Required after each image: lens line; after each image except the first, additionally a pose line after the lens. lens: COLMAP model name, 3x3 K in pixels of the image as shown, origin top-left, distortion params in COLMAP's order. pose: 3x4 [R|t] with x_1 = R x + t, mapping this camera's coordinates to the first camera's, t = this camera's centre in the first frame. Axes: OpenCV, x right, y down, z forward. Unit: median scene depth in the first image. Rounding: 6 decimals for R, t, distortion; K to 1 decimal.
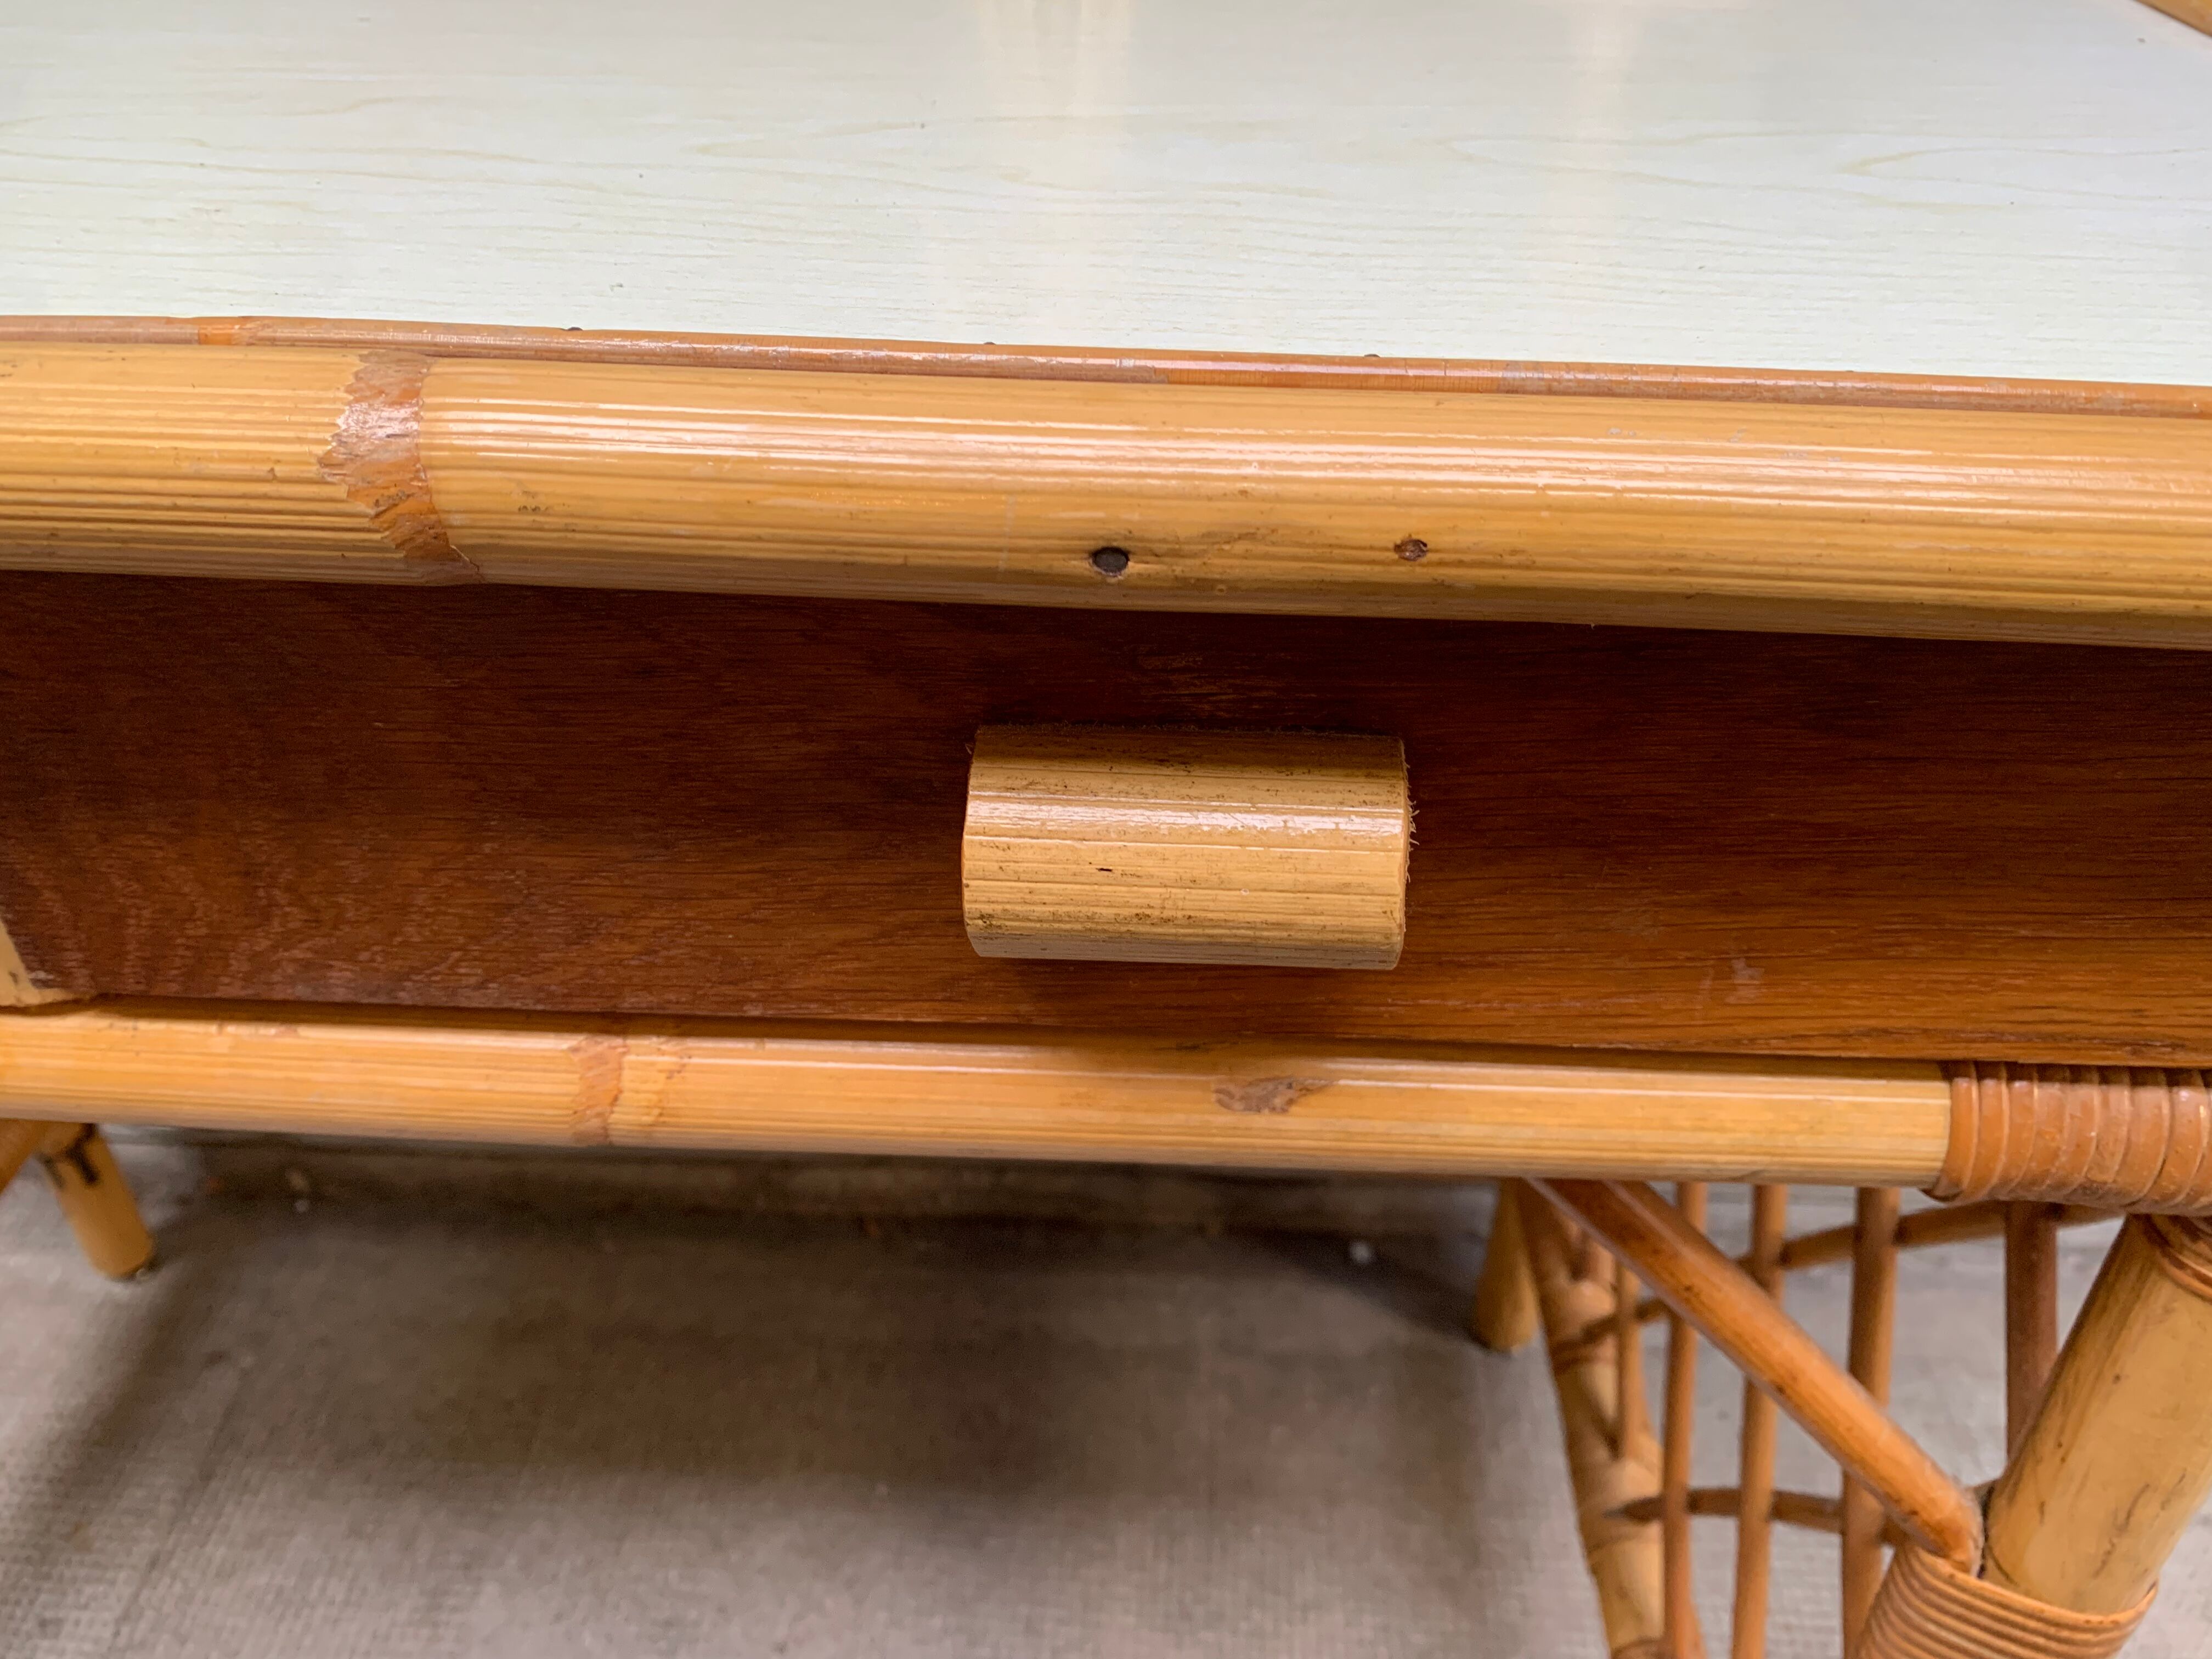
lens RADIAL K [[1701.5, 0, 1125.7], [0, 1701.5, 750.1], [0, 0, 1]] dist [0.009227, -0.005146]
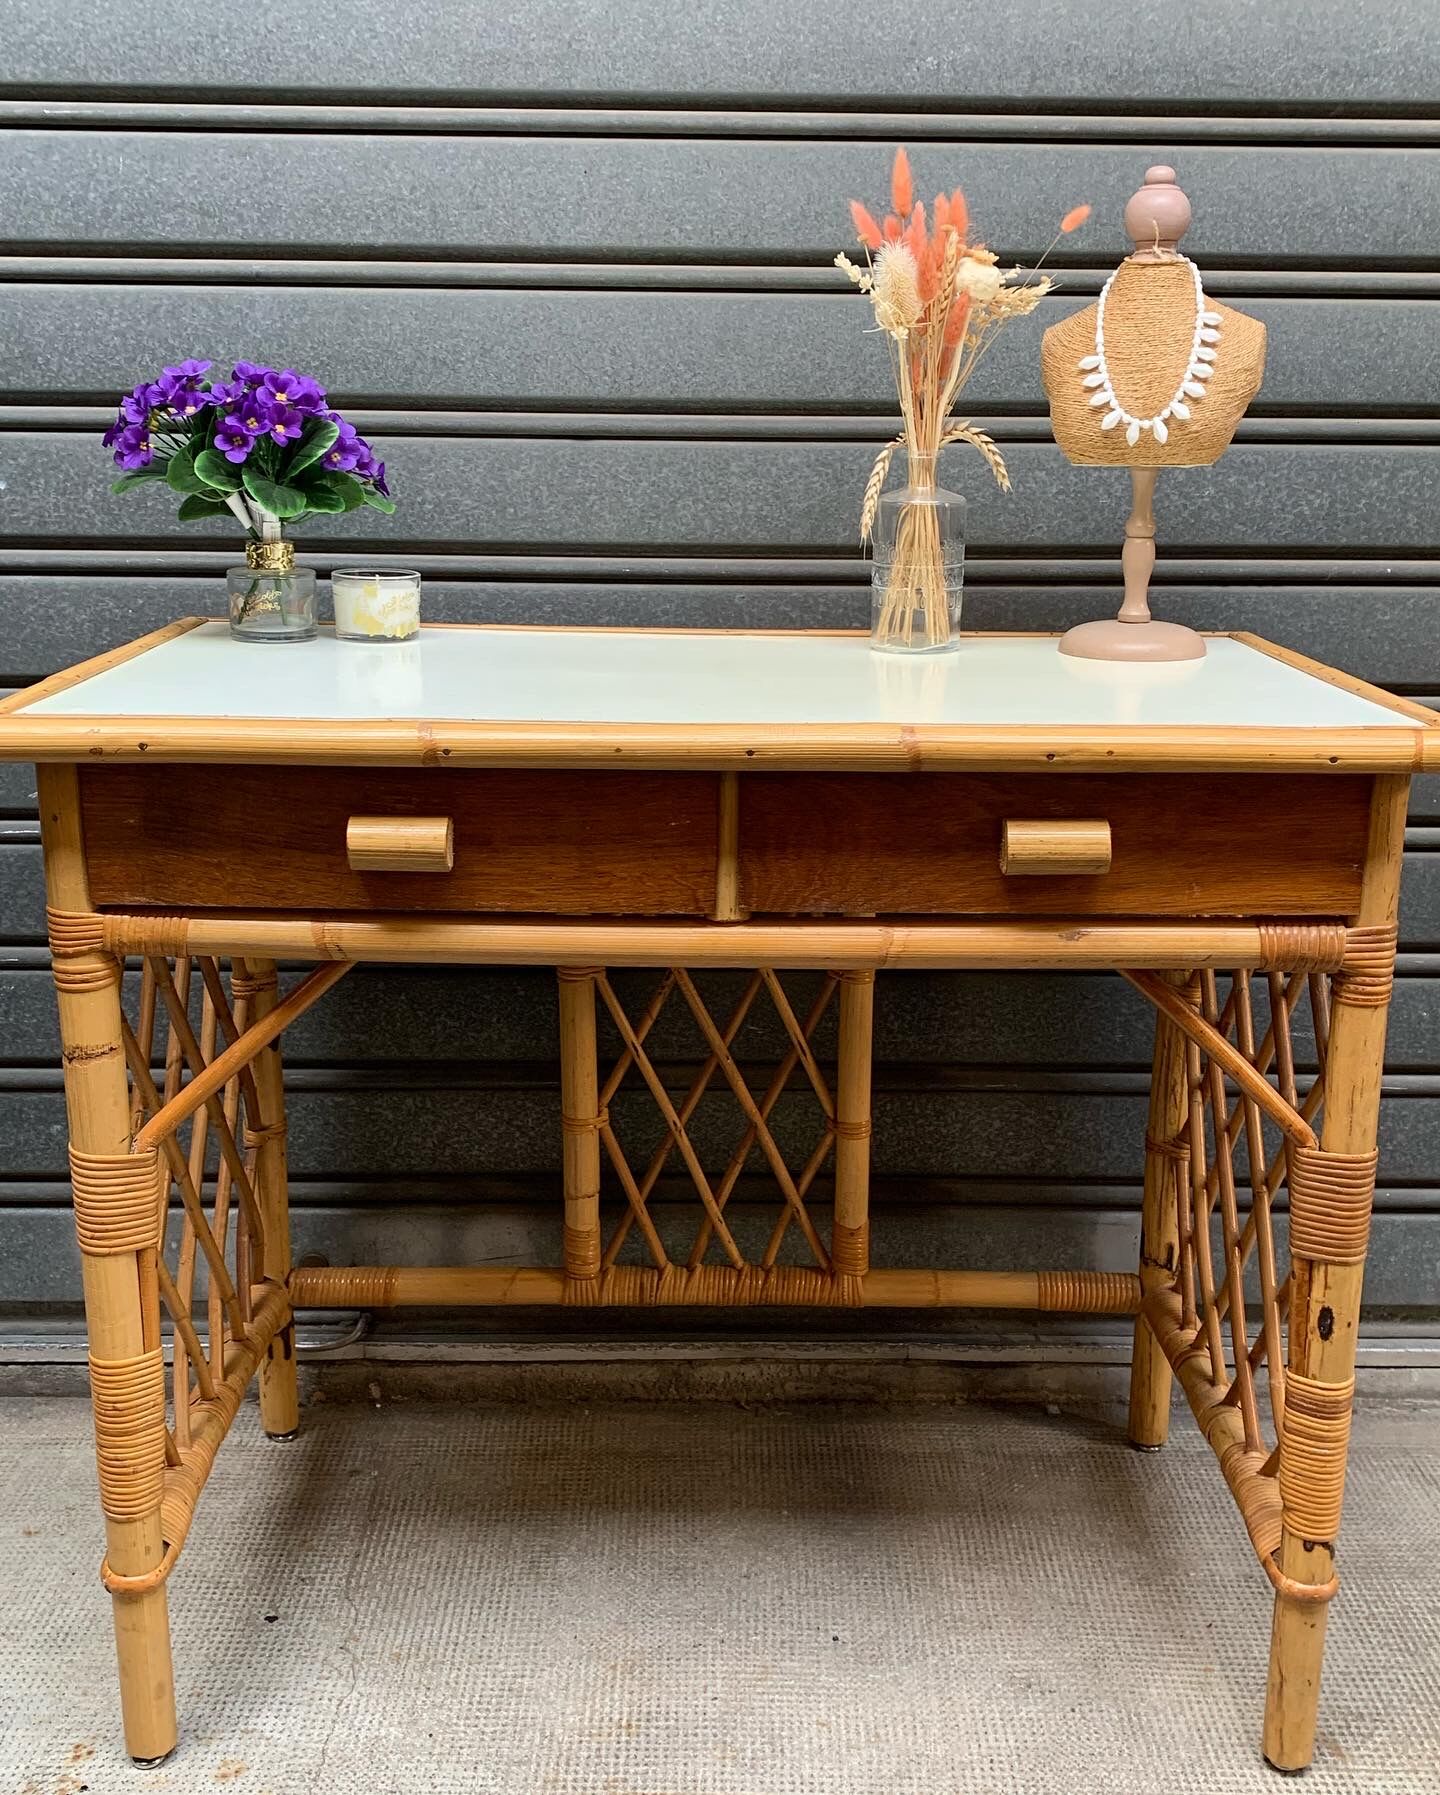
lens RADIAL K [[1835.3, 0, 730.0], [0, 1835.3, 905.4], [0, 0, 1]] dist [0.015466, 0.000000]
pose [[0.998748, -0.022951, 0.044449, -0.274500], [0.035615, 0.950186, -0.309643, 0.444116], [-0.035129, 0.310838, 0.949813, -0.907906]]
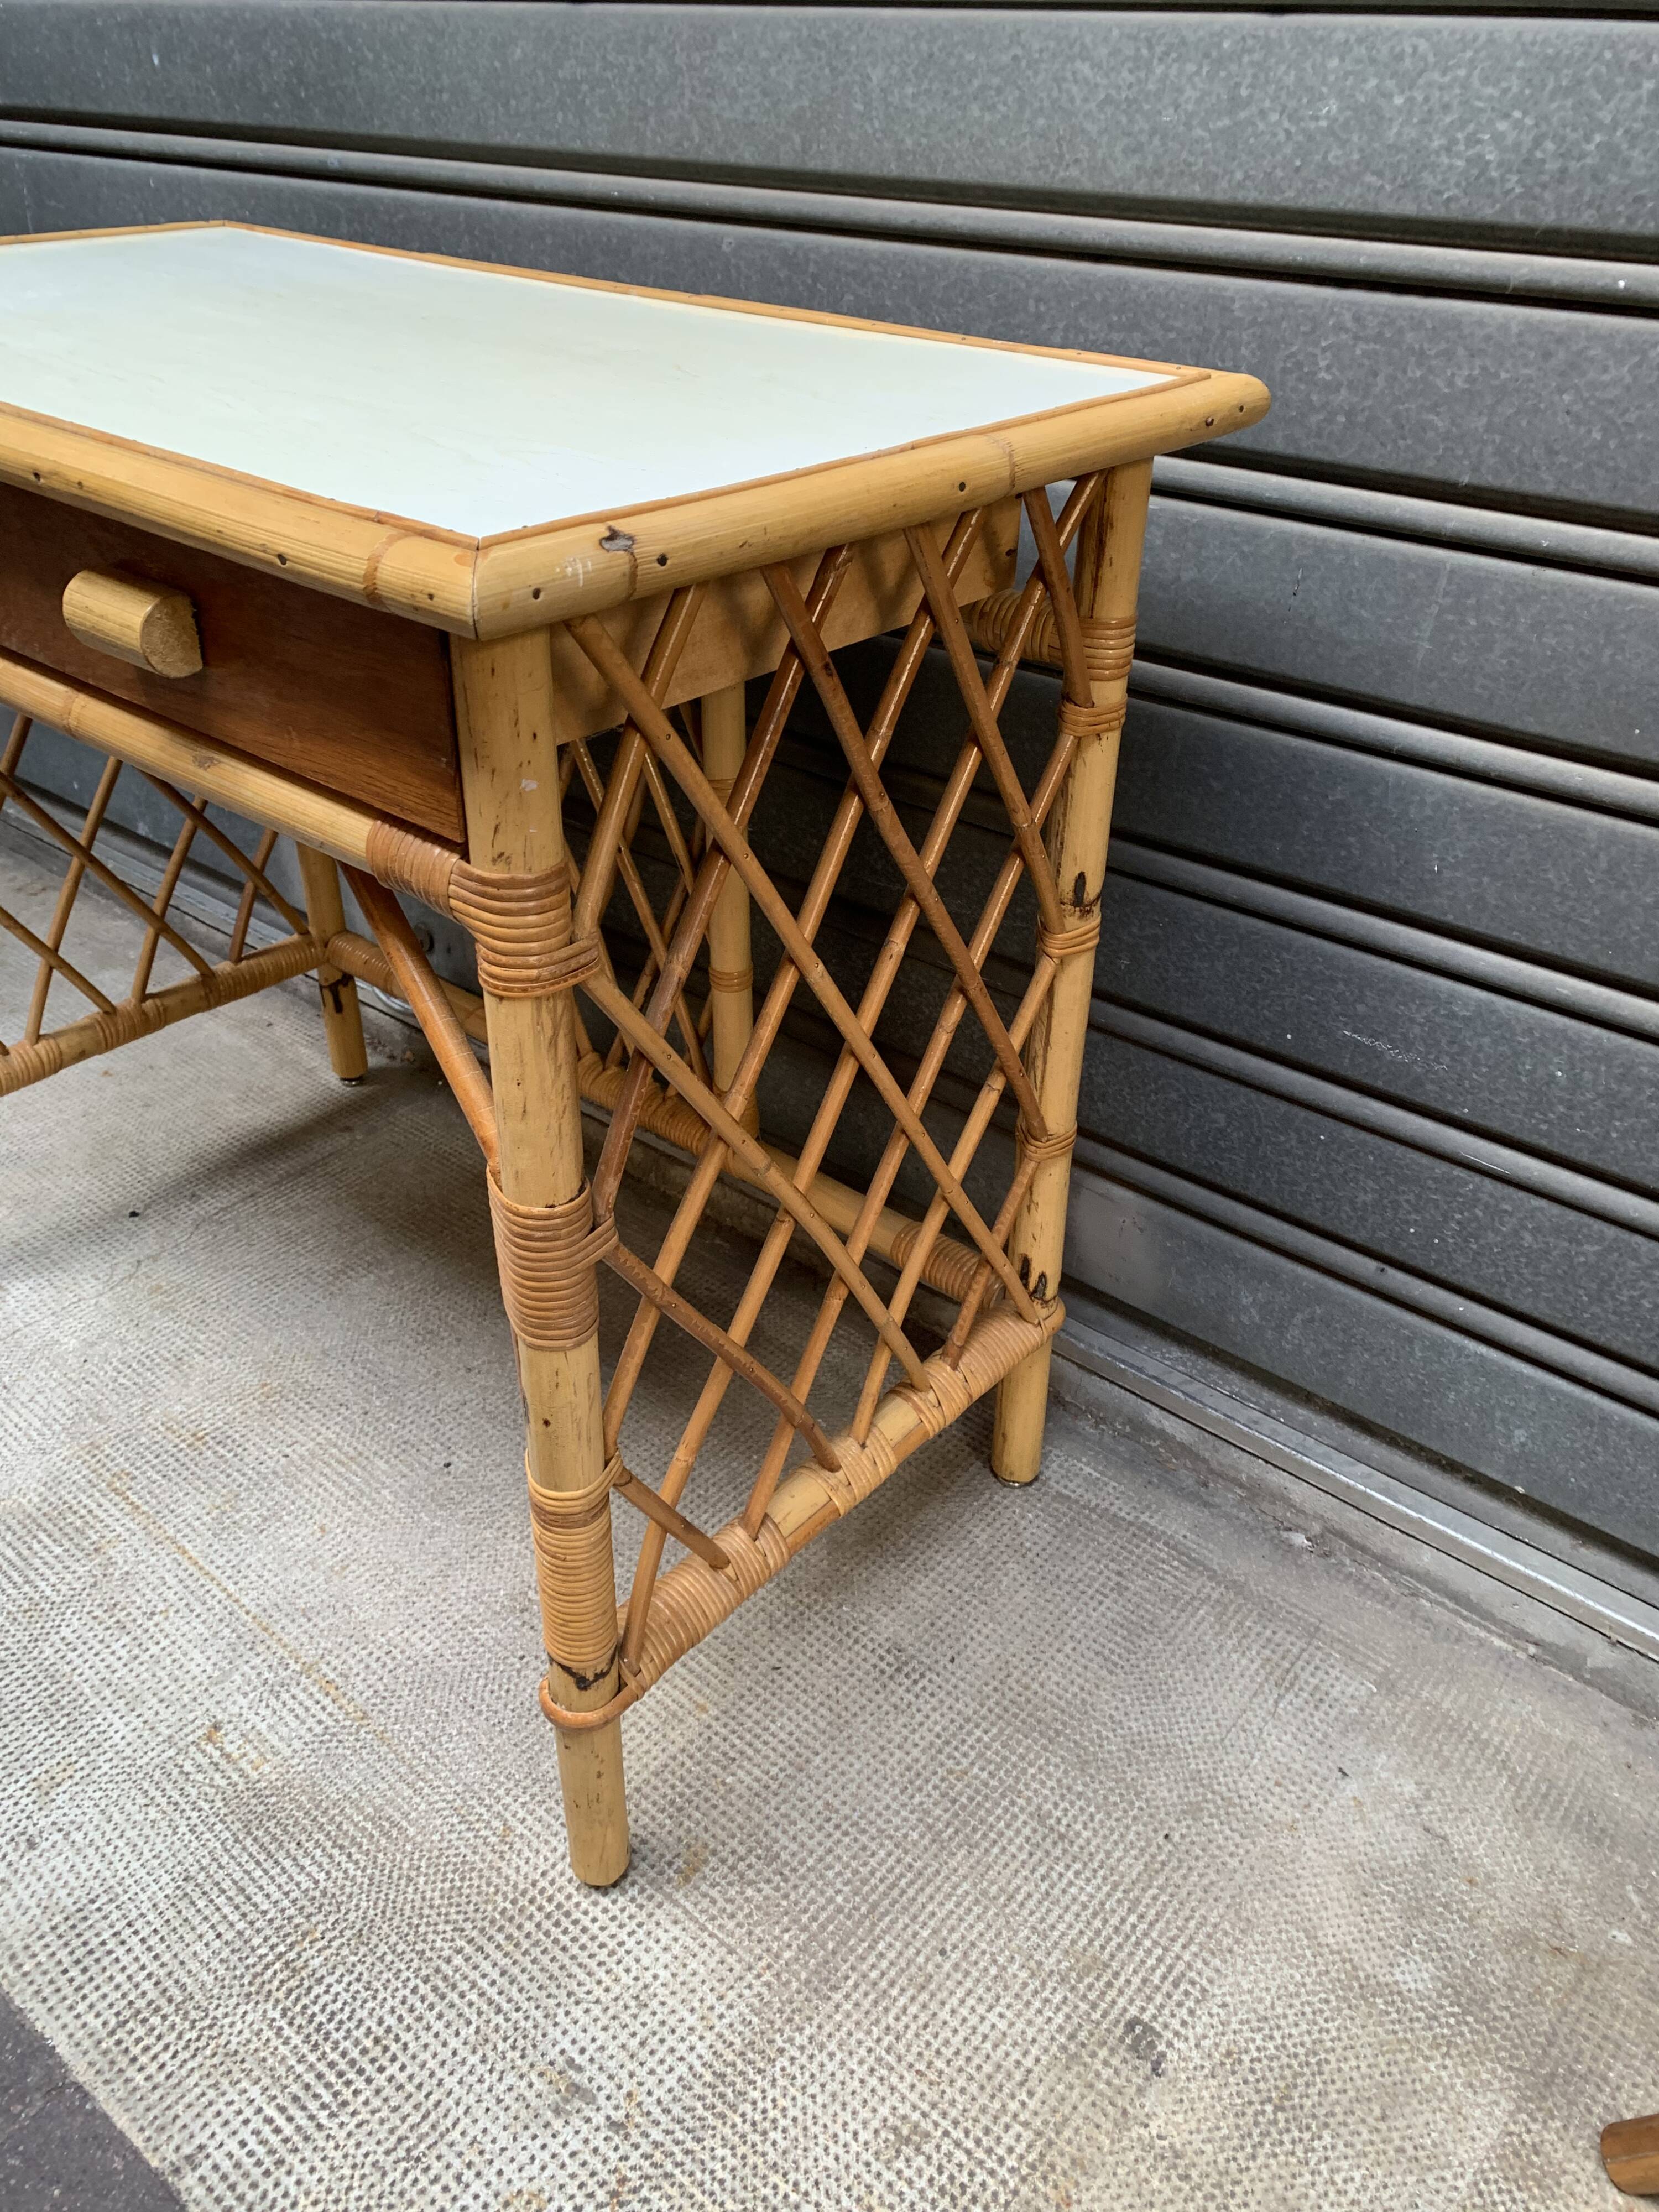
lens RADIAL K [[1701.5, 0, 819.9], [0, 1701.5, 1099.5], [0, 0, 1]] dist [0.009227, -0.005146]
pose [[0.793538, 0.319918, -0.517639, 0.784524], [-0.337000, 0.939332, 0.063919, 0.070712], [0.506684, 0.123722, 0.853208, -0.220305]]
